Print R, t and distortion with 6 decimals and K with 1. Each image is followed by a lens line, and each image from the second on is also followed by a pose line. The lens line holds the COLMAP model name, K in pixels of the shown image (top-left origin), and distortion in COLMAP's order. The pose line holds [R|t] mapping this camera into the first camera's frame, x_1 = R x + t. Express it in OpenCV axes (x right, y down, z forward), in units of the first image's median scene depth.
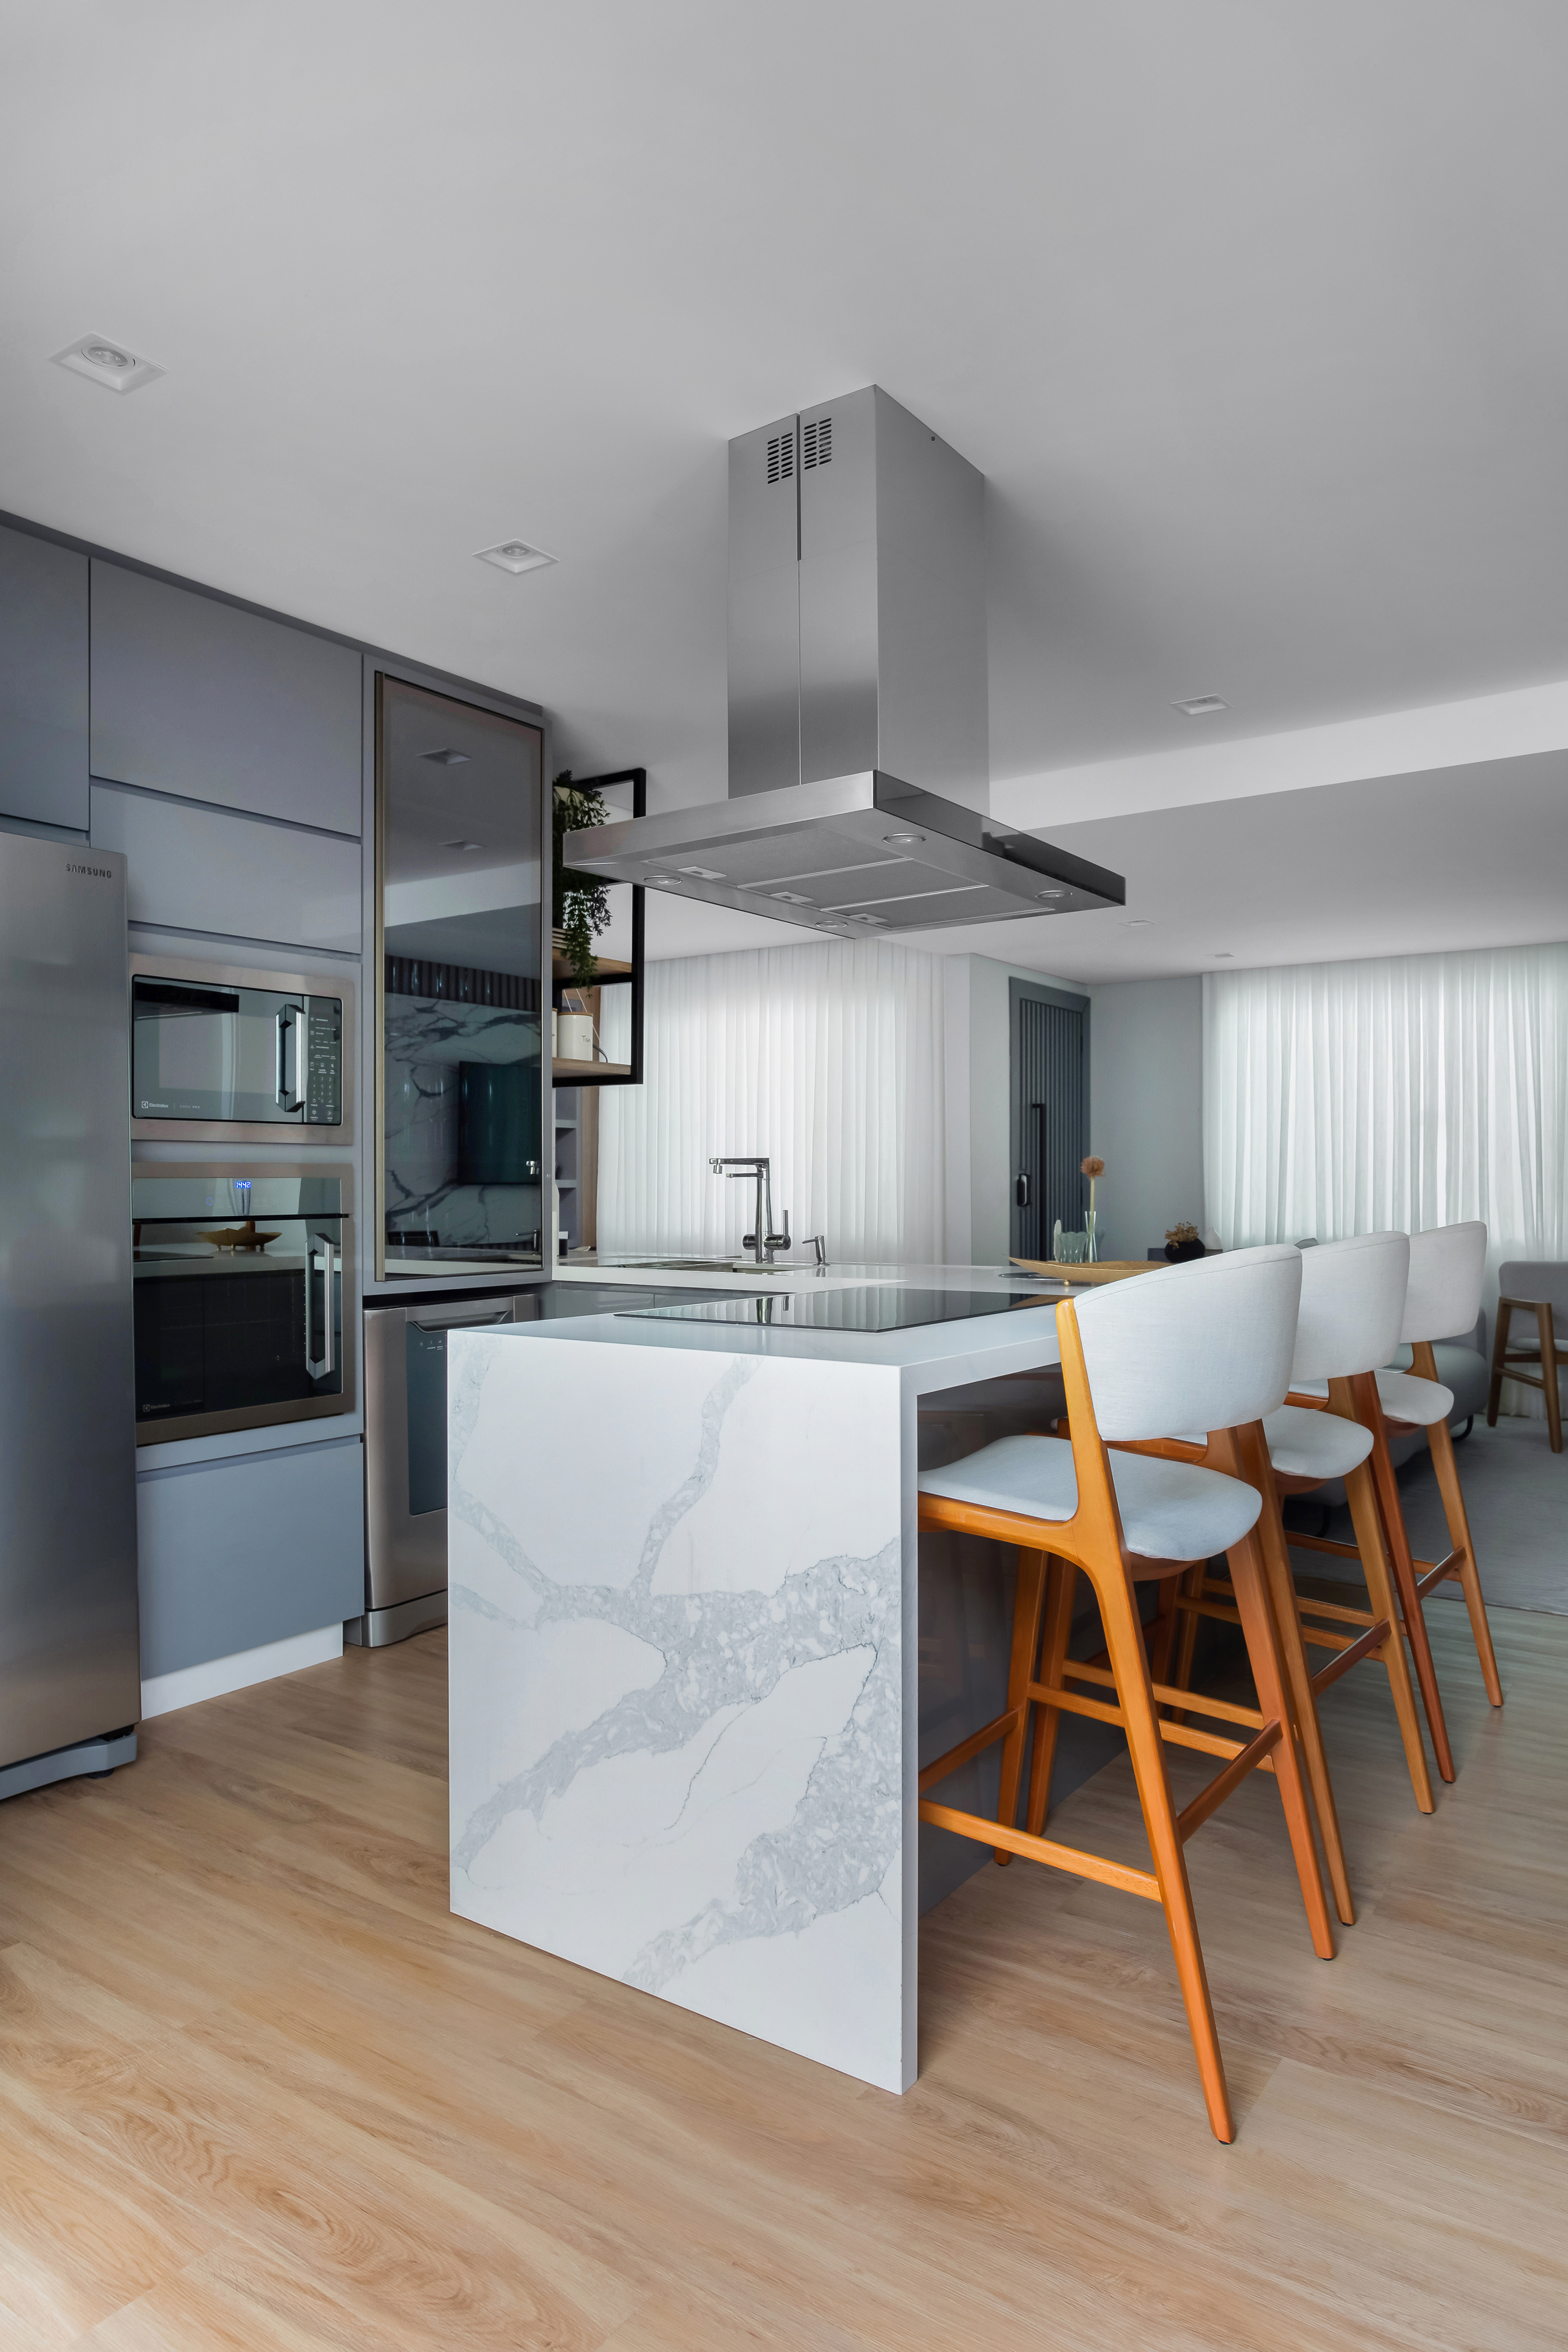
lens RADIAL K [[1466.5, 0, 783.6], [0, 1466.5, 1179.4], [0, 0, 1]] dist [-0.025192, 0.014580]
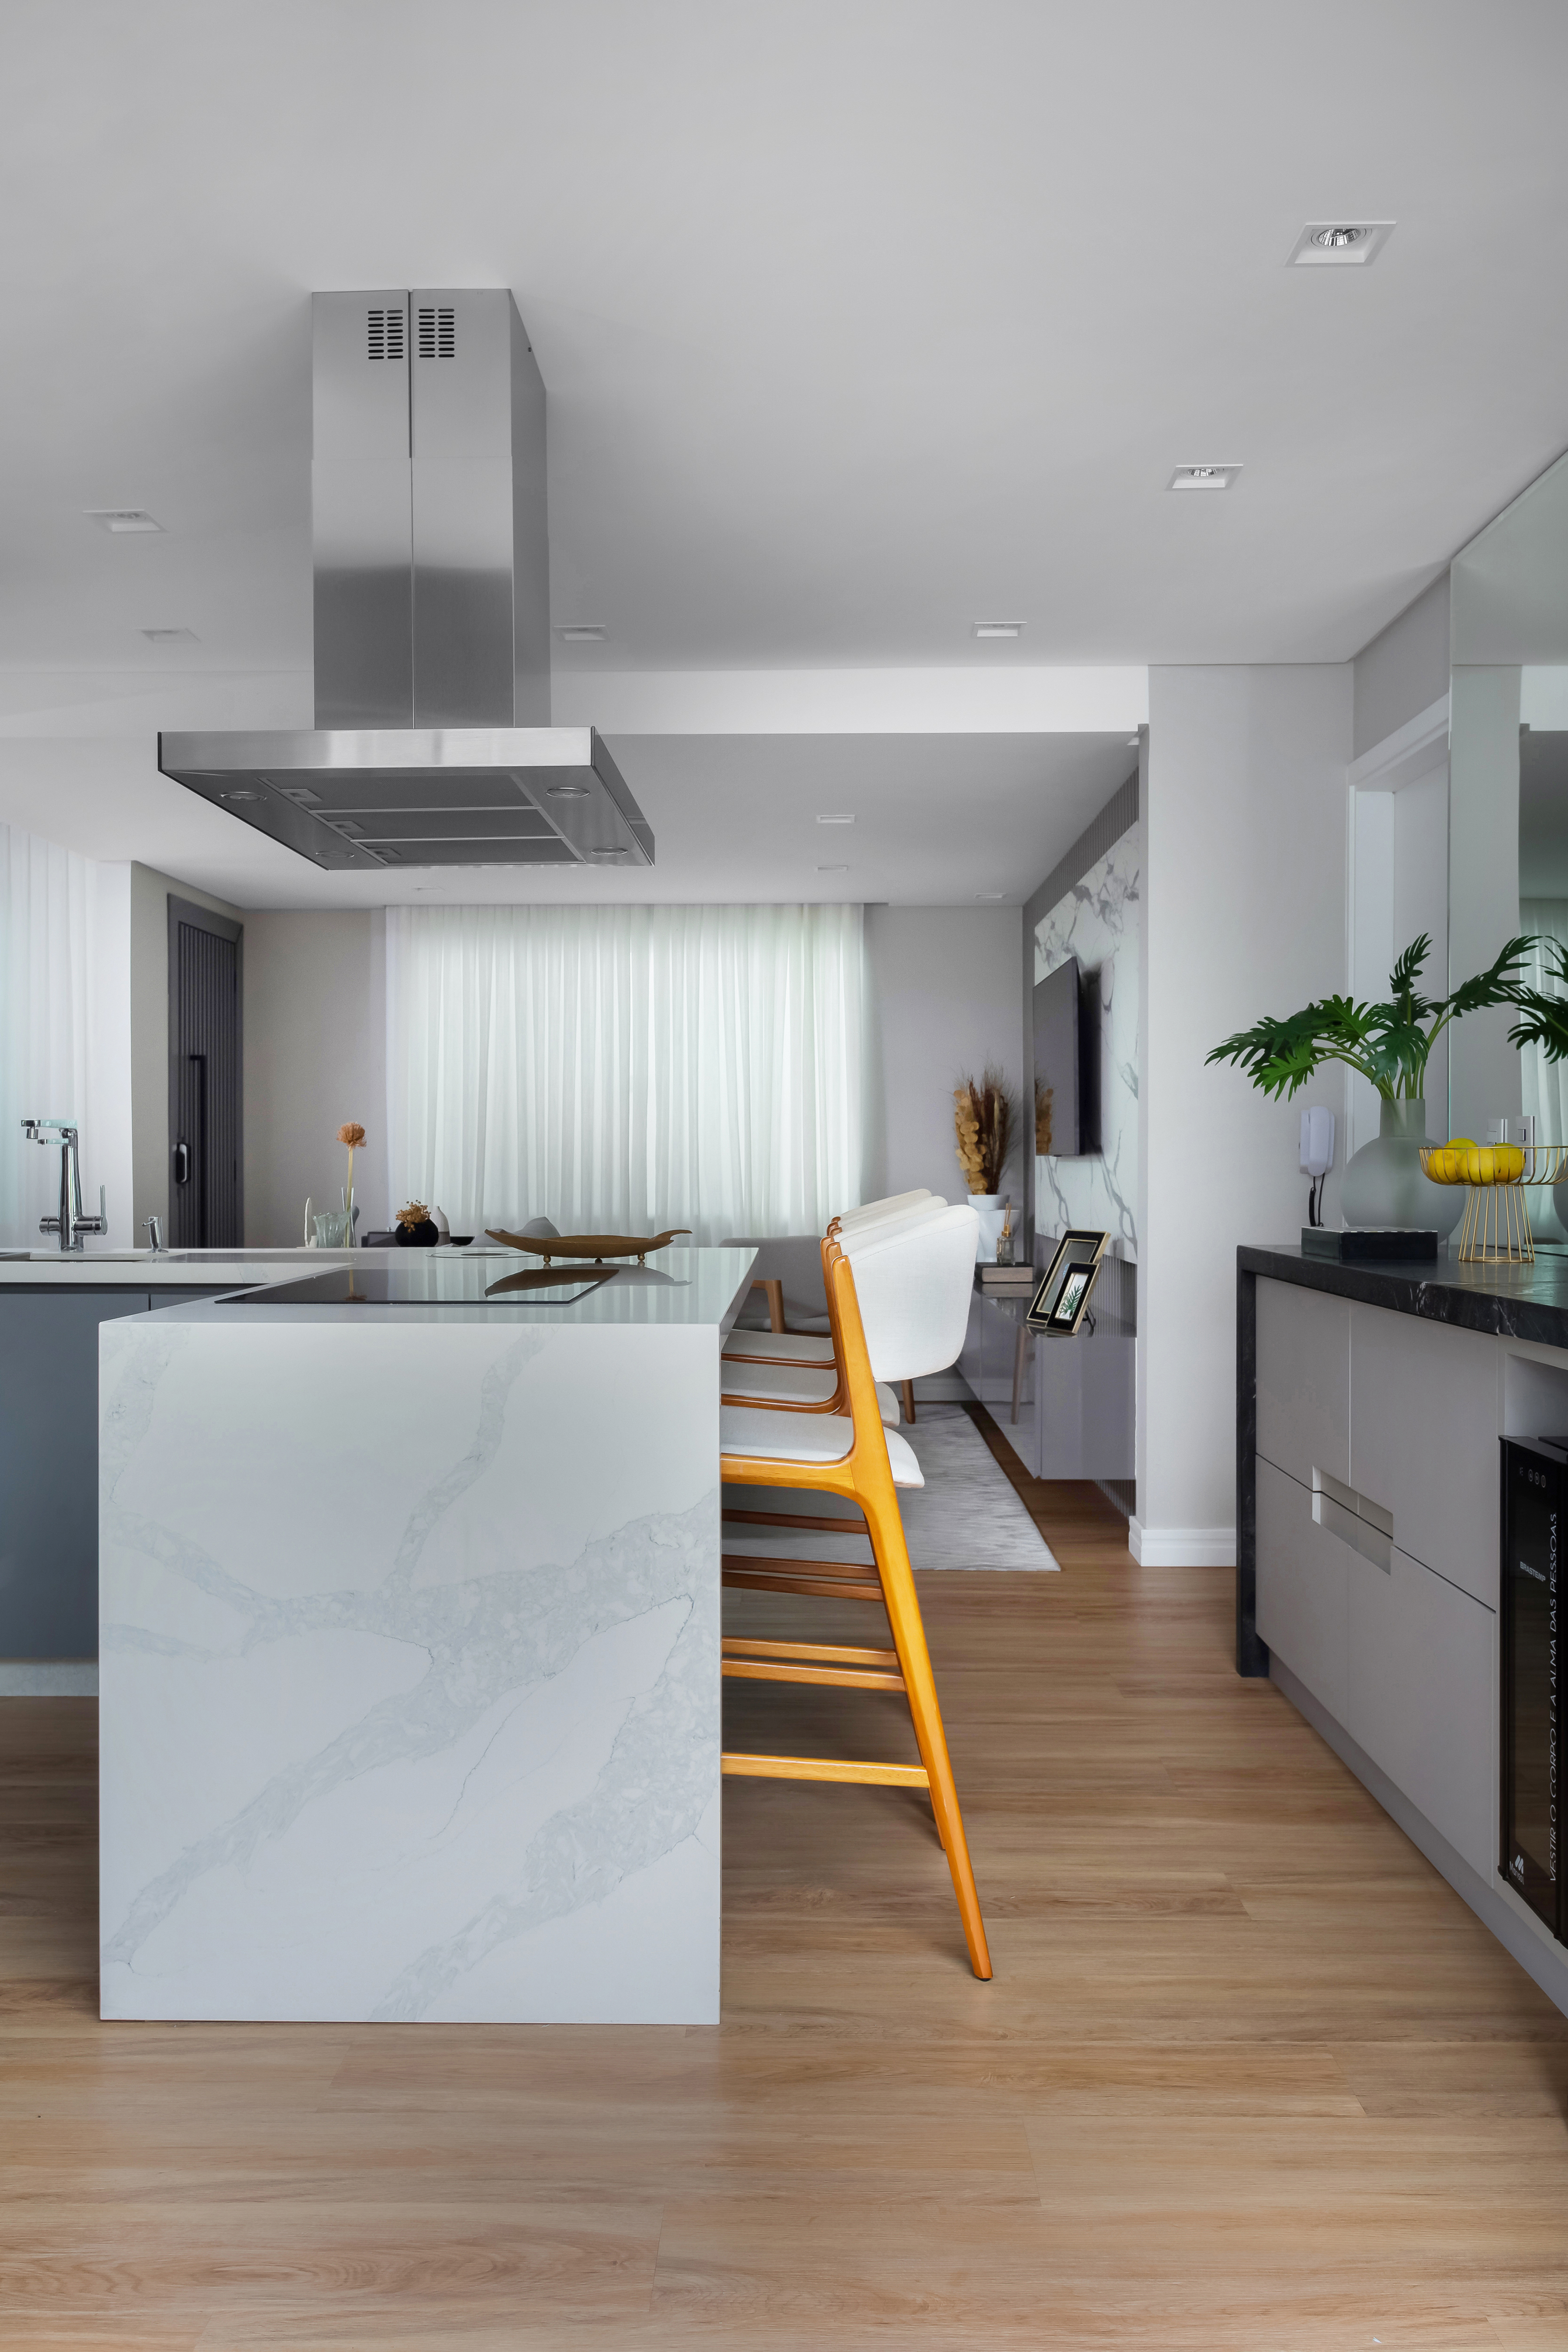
lens RADIAL K [[1911.4, 0, 784.3], [0, 1911.4, 1170.6], [0, 0, 1]] dist [0.007350, -0.013158]
pose [[0.821312, 0.001617, 0.570478, -0.609477], [-0.006862, 0.999952, 0.007044, 0.007765], [-0.570439, -0.009700, 0.821283, -0.134010]]
